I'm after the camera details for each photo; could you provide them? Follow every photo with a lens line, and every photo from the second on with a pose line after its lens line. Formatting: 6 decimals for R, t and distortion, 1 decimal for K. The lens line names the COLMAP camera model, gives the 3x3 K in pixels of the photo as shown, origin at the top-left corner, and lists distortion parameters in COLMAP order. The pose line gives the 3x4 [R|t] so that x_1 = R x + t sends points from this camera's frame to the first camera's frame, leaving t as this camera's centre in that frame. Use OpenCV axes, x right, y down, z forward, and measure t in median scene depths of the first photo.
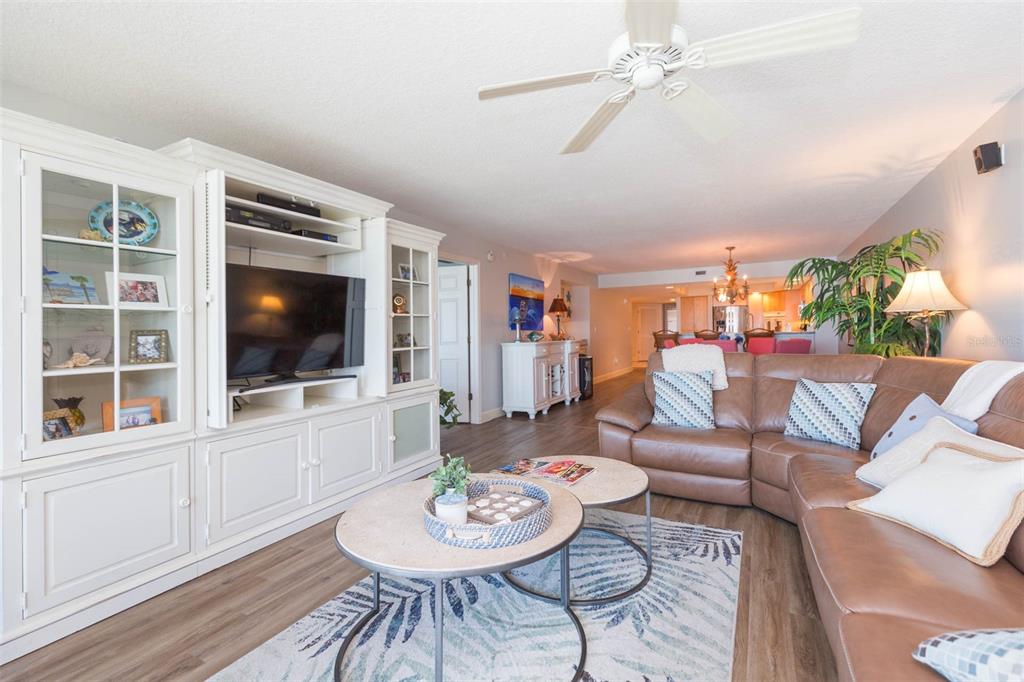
lens RADIAL K [[464.3, 0, 511.2], [0, 464.3, 315.4], [0, 0, 1]] dist [0.006182, -0.001116]
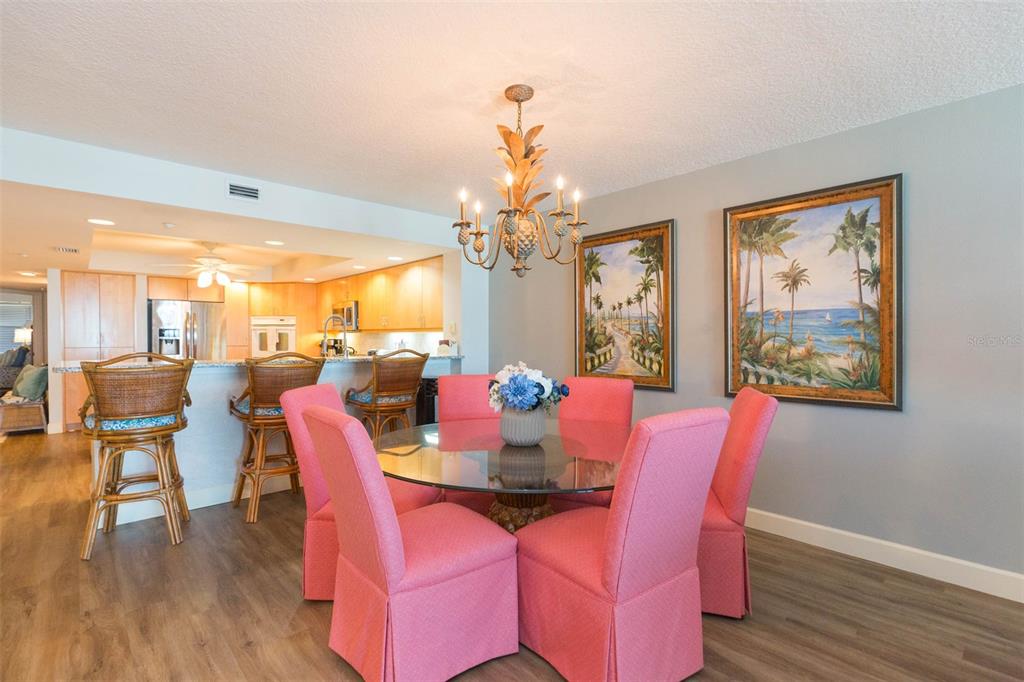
lens RADIAL K [[488.6, 0, 521.5], [0, 488.6, 348.8], [0, 0, 1]] dist [-0.009208, 0.000851]
pose [[0.330383, 0.001014, 0.943846, 0.389142], [-0.040840, 0.999078, 0.013223, 0.043719], [-0.942963, -0.042916, 0.330120, 2.039527]]
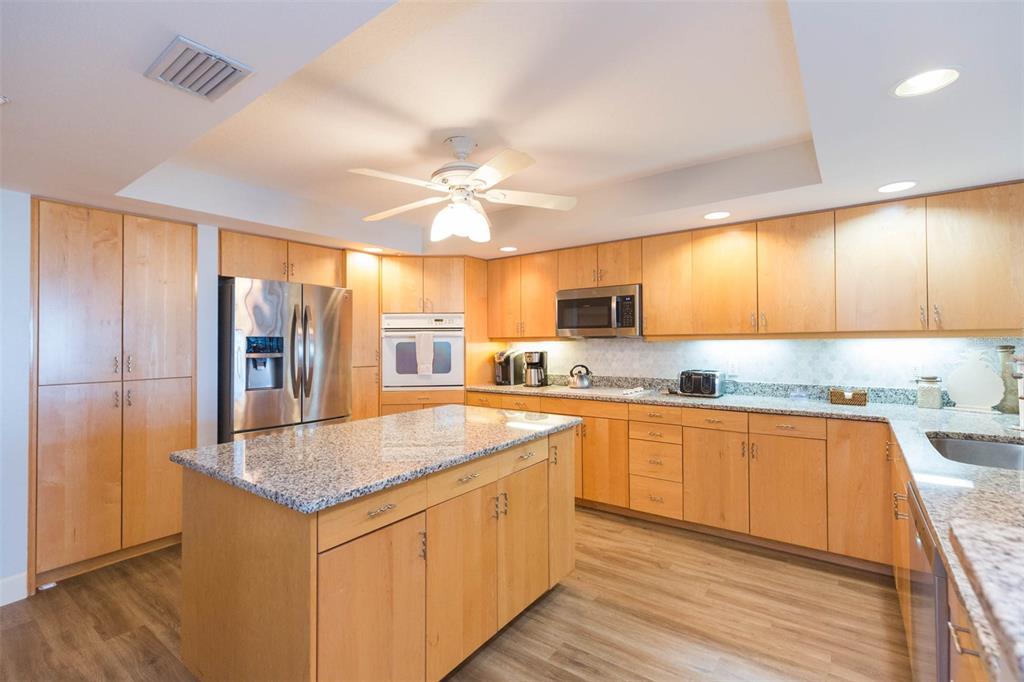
lens RADIAL K [[464.3, 0, 514.8], [0, 464.3, 338.3], [0, 0, 1]] dist [0.006182, -0.001116]
pose [[0.128765, 0.029370, 0.991240, 0.978158], [-0.024239, 0.999356, -0.026462, 0.064115], [-0.991379, -0.020620, 0.129394, 3.580735]]
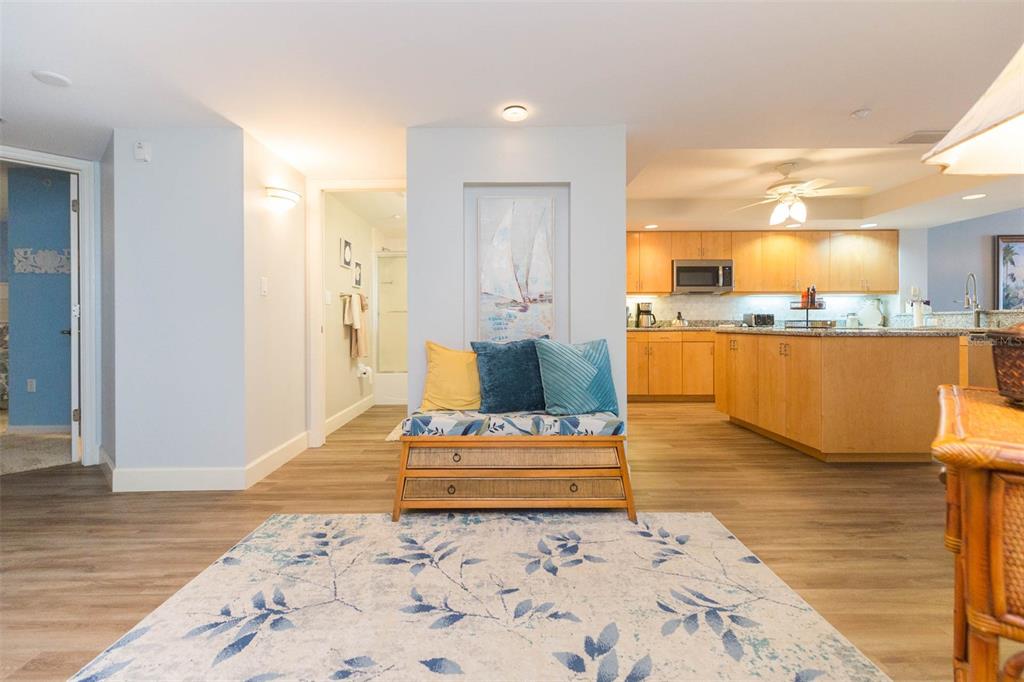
lens RADIAL K [[464.3, 0, 507.1], [0, 464.3, 322.6], [0, 0, 1]] dist [0.006182, -0.001116]
pose [[-0.476374, 0.024911, 0.878890, 0.946278], [-0.013871, 0.999261, -0.035841, 0.222674], [-0.879133, -0.029264, -0.475677, 5.092043]]
